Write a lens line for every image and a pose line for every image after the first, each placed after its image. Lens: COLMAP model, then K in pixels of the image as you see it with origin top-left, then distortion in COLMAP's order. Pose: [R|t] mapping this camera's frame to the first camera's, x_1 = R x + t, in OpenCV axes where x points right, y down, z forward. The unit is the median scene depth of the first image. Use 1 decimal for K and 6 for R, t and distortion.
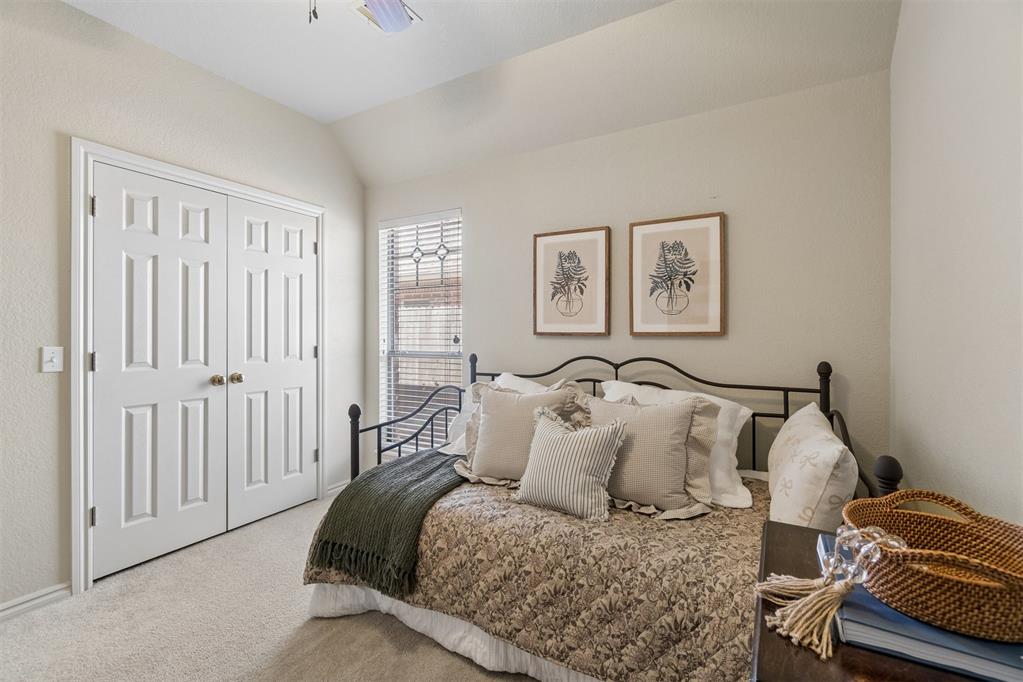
lens RADIAL K [[442.4, 0, 507.4], [0, 442.4, 333.9], [0, 0, 1]] dist [-0.003156, -0.000977]
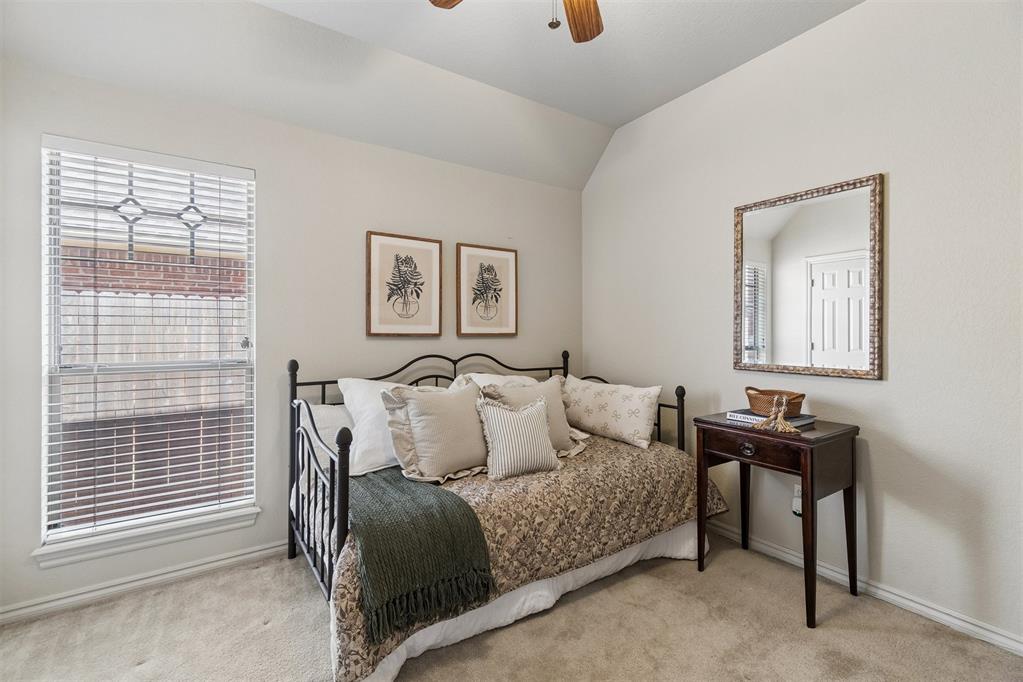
lens RADIAL K [[442.4, 0, 502.4], [0, 442.4, 336.8], [0, 0, 1]] dist [-0.003156, -0.000977]
pose [[0.453873, -0.003940, 0.891058, -0.745781], [0.004779, 0.999987, 0.001987, 0.003748], [-0.891054, 0.003357, 0.453886, 0.349393]]
